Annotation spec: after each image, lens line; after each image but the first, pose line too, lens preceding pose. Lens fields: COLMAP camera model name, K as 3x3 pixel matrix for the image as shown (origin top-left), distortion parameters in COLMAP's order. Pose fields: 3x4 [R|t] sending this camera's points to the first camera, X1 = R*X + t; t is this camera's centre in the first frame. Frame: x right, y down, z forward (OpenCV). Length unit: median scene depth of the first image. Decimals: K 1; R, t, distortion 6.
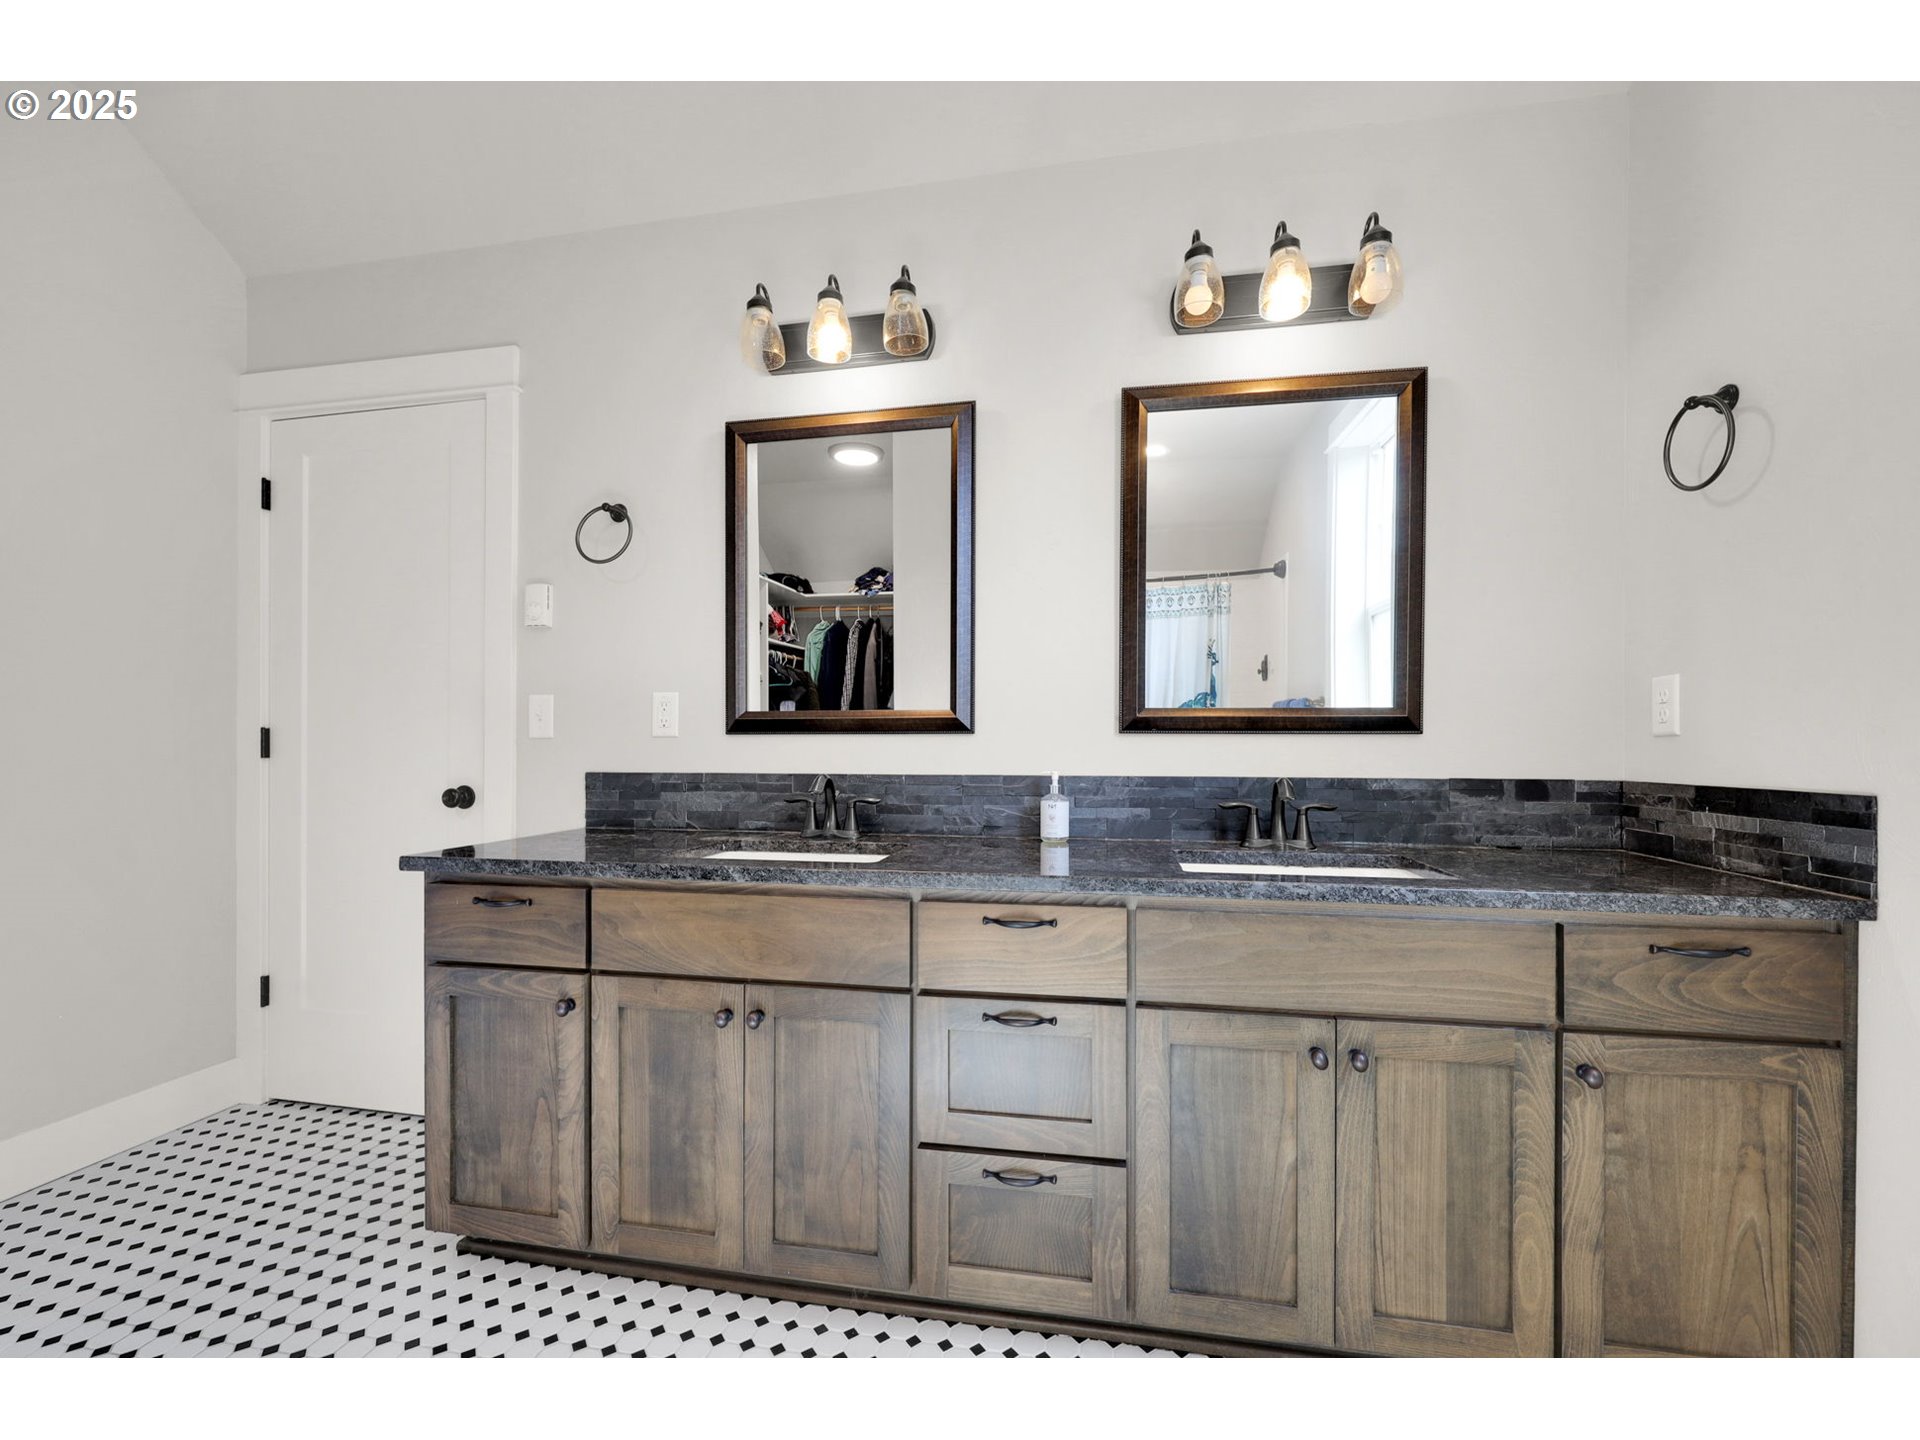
lens RADIAL K [[788.7, 0, 957.5], [0, 788.7, 734.9], [0, 0, 1]] dist [-0.000723, -0.000092]
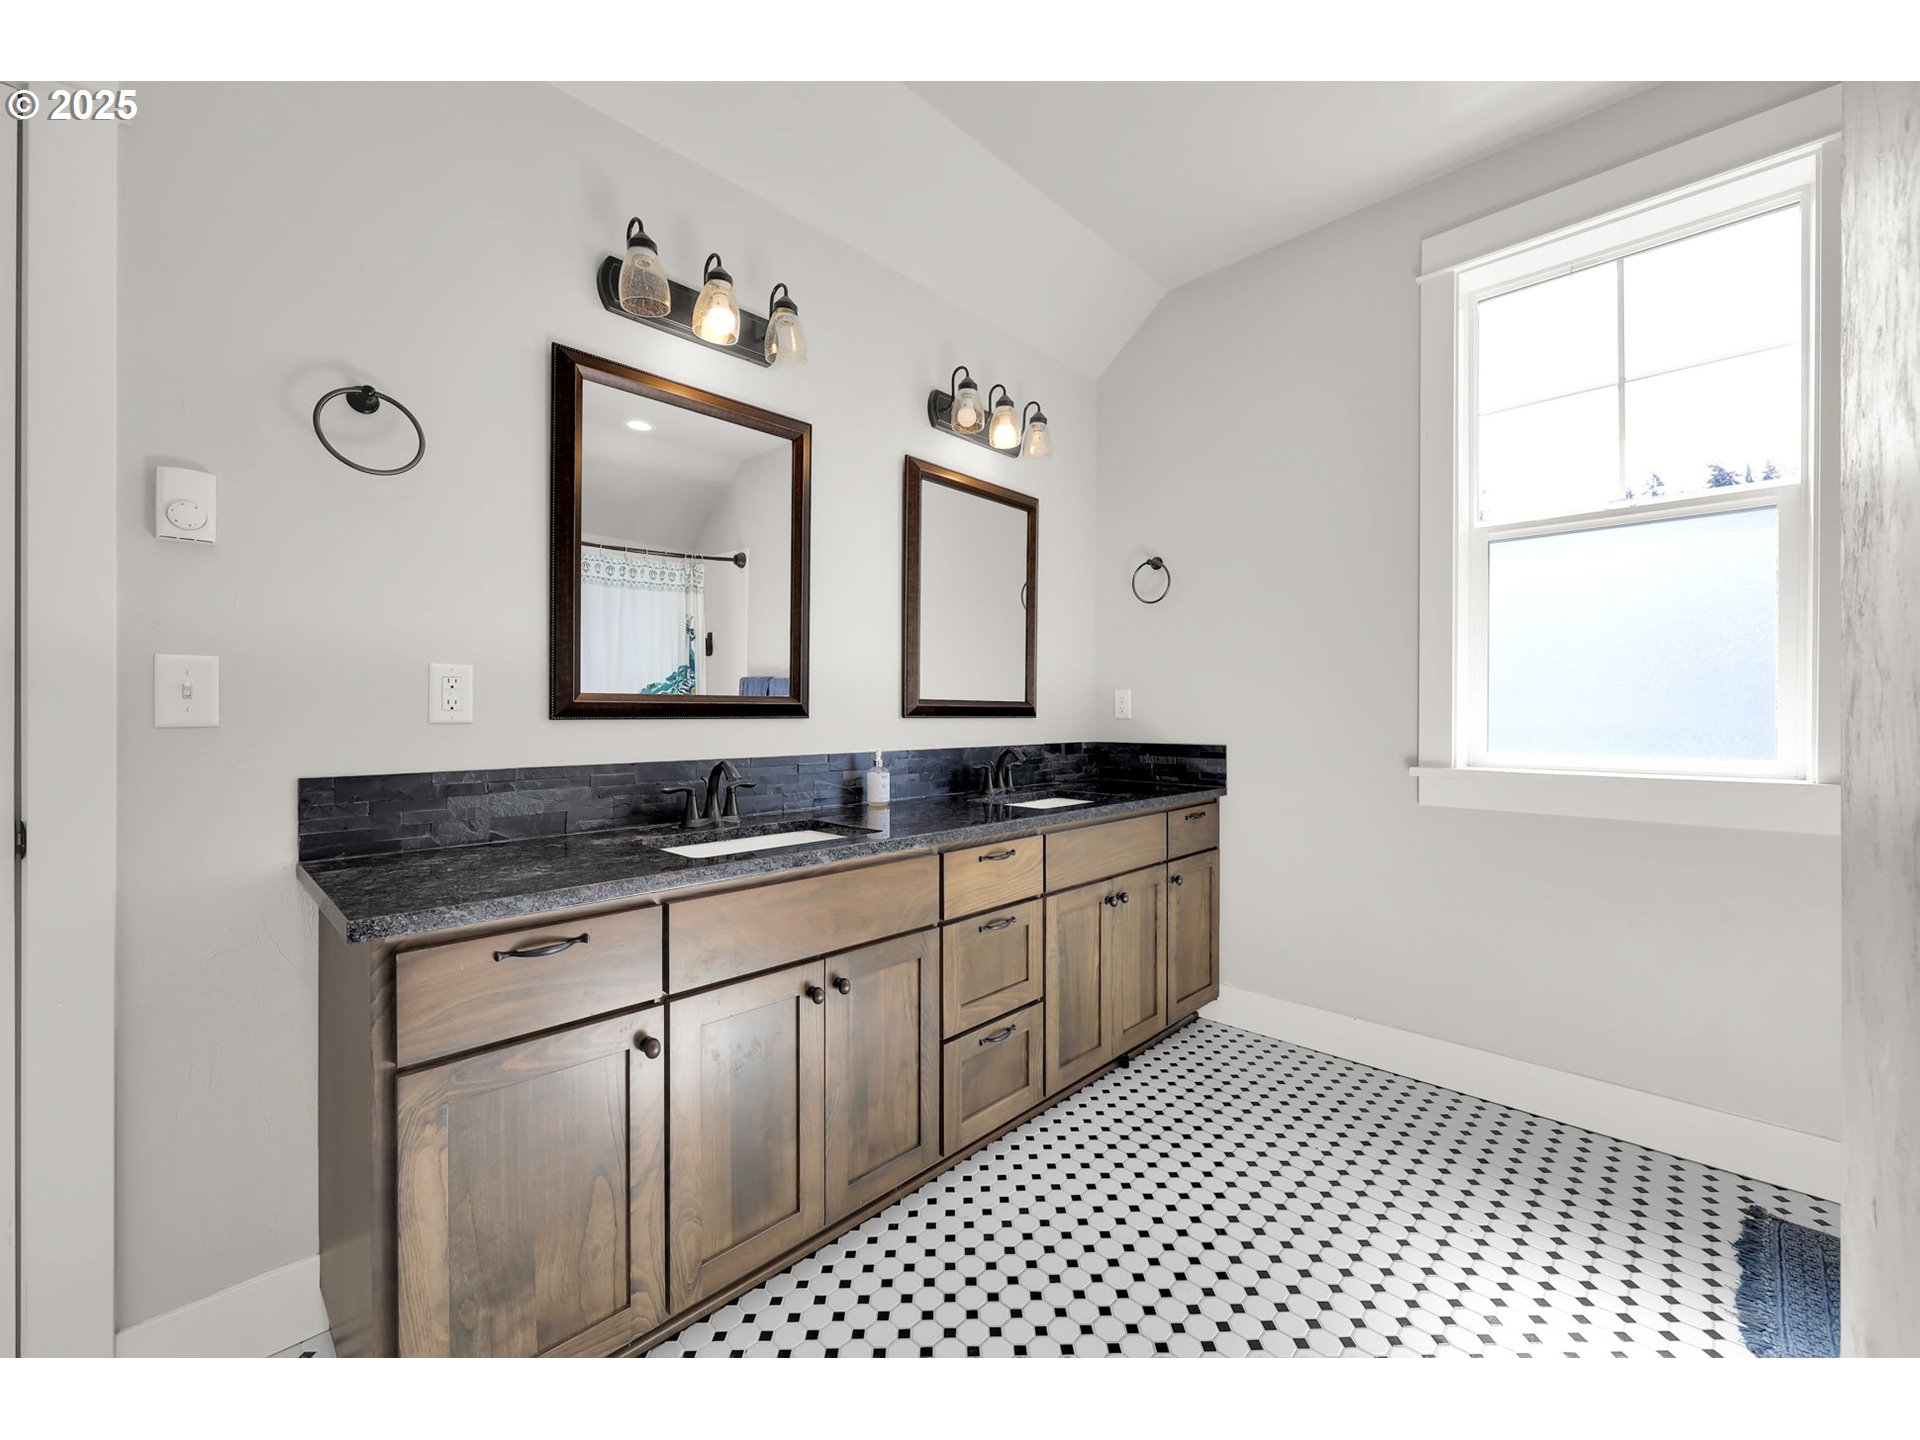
lens RADIAL K [[767.5, 0, 963.5], [0, 767.5, 719.4], [0, 0, 1]] dist [-0.000257, 0.000056]
pose [[0.553855, -0.007317, 0.832581, -0.812110], [-0.009878, 0.999833, 0.015358, -0.019952], [-0.832555, -0.016730, 0.553690, 0.218307]]
